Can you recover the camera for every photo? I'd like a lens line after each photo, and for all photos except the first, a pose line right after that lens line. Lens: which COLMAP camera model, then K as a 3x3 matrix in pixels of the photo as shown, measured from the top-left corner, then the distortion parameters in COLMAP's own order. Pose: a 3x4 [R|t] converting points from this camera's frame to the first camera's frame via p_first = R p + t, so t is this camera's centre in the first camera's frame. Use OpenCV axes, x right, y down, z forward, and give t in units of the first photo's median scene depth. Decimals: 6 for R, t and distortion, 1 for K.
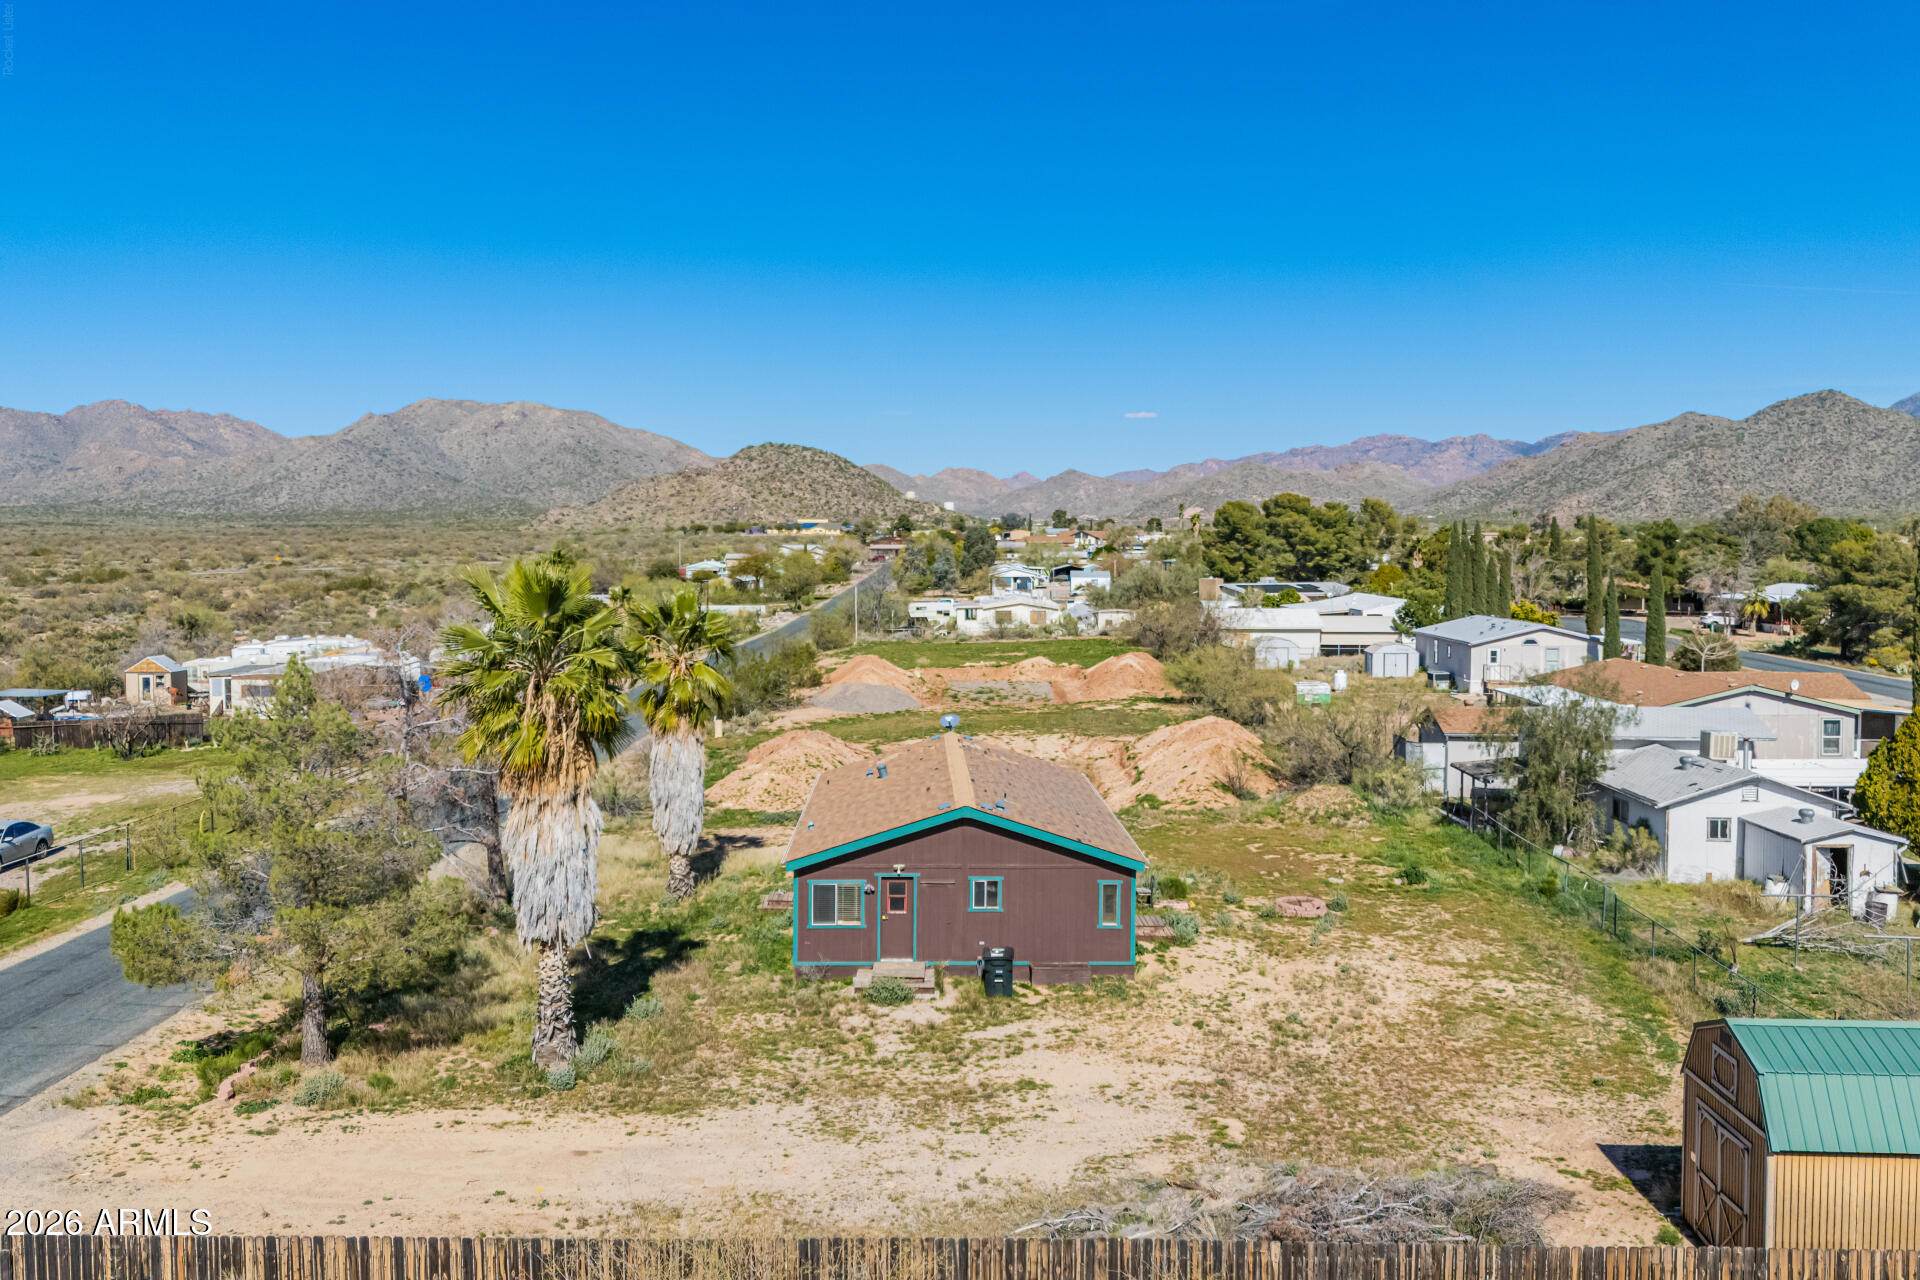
lens RADIAL K [[1705.4, 0, 966.1], [0, 1705.4, 634.0], [0, 0, 1]] dist [0.100778, -0.144987]
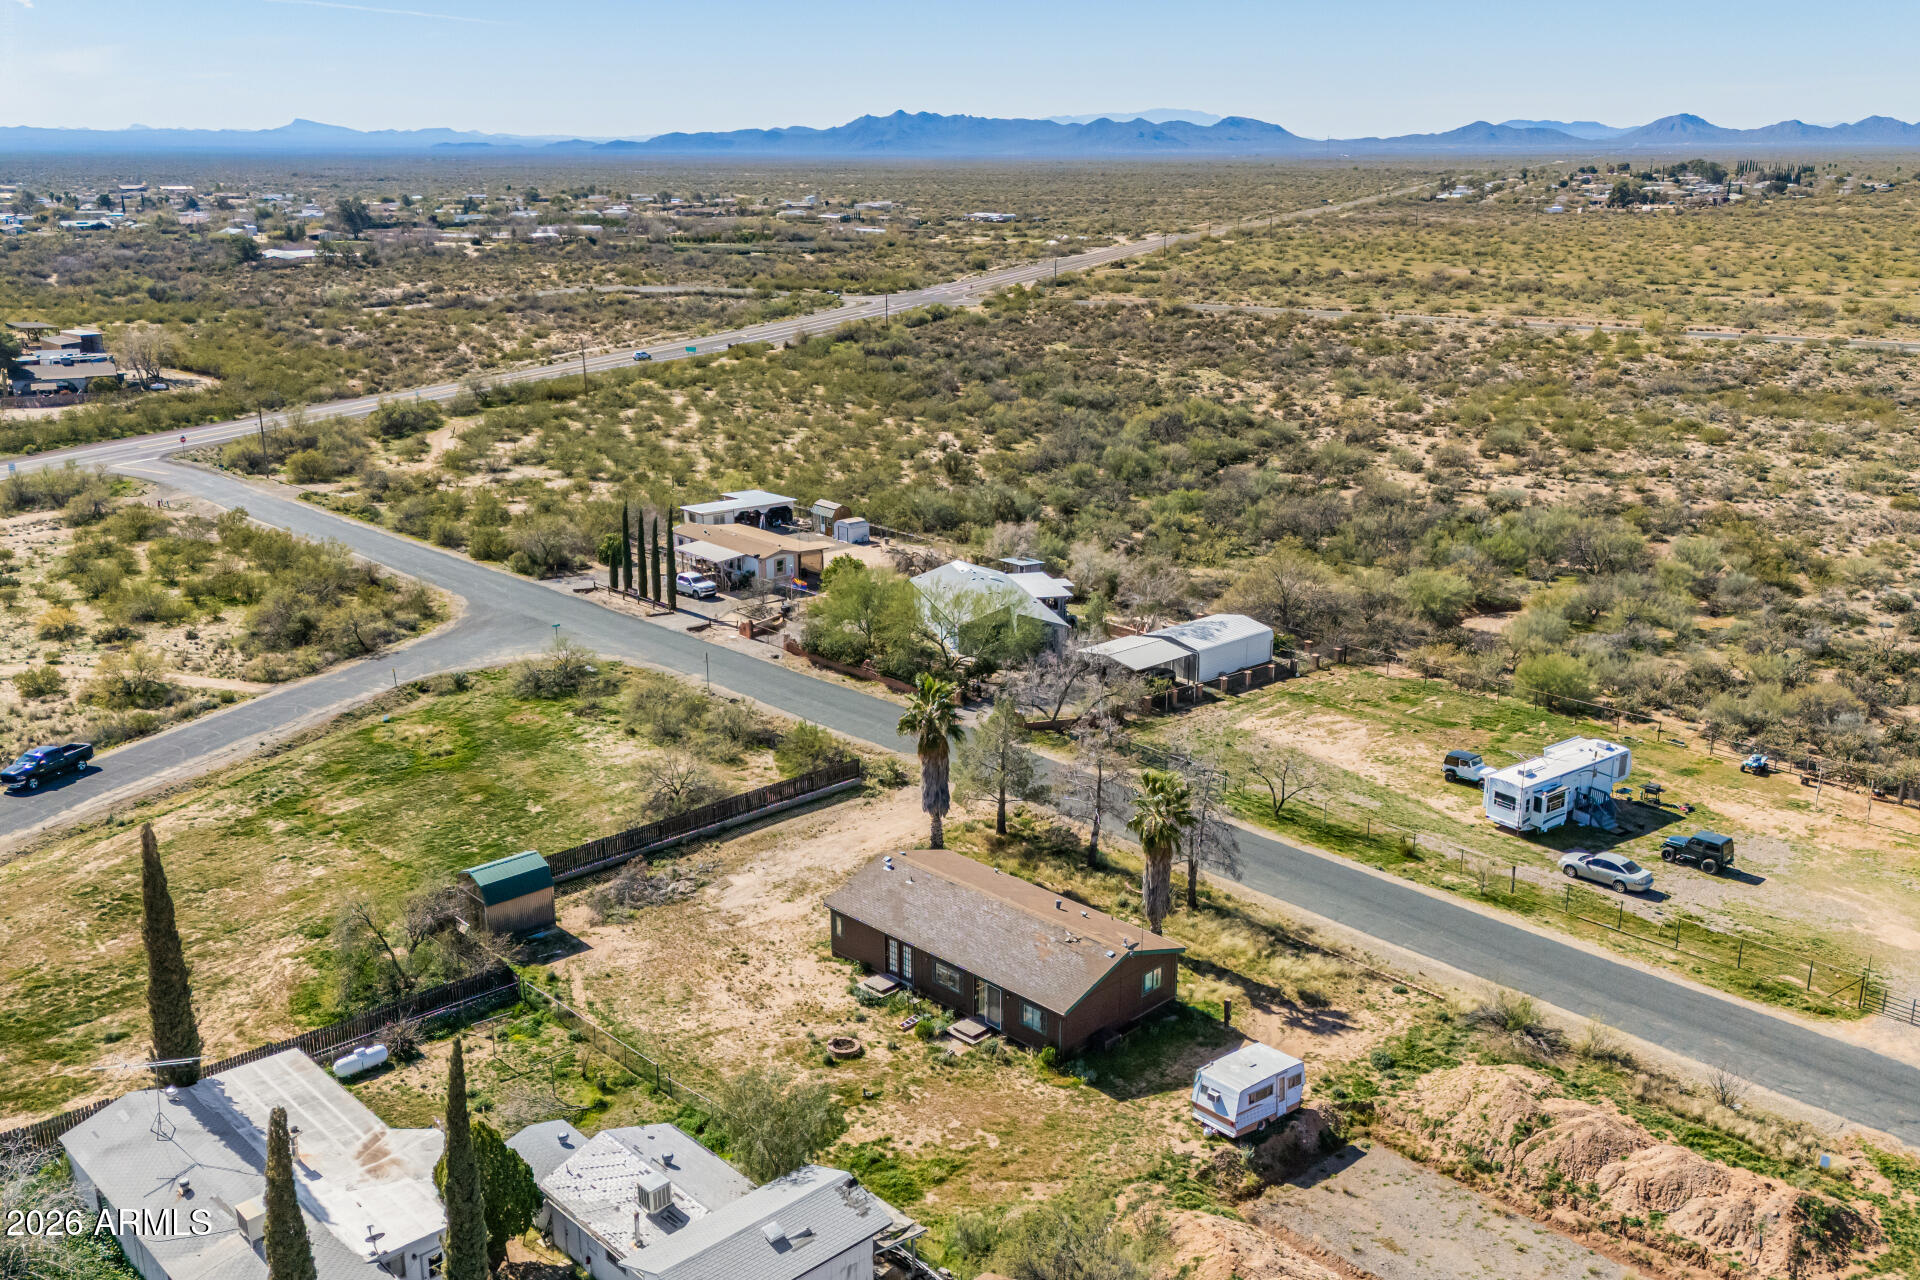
lens RADIAL K [[1697.1, 0, 964.3], [0, 1697.1, 639.7], [0, 0, 1]] dist [0.111497, -0.162122]
pose [[-0.720341, 0.195798, -0.665411, 1.241820], [-0.039062, 0.946357, 0.320753, -0.802381], [0.692520, 0.257044, -0.674051, 2.335756]]
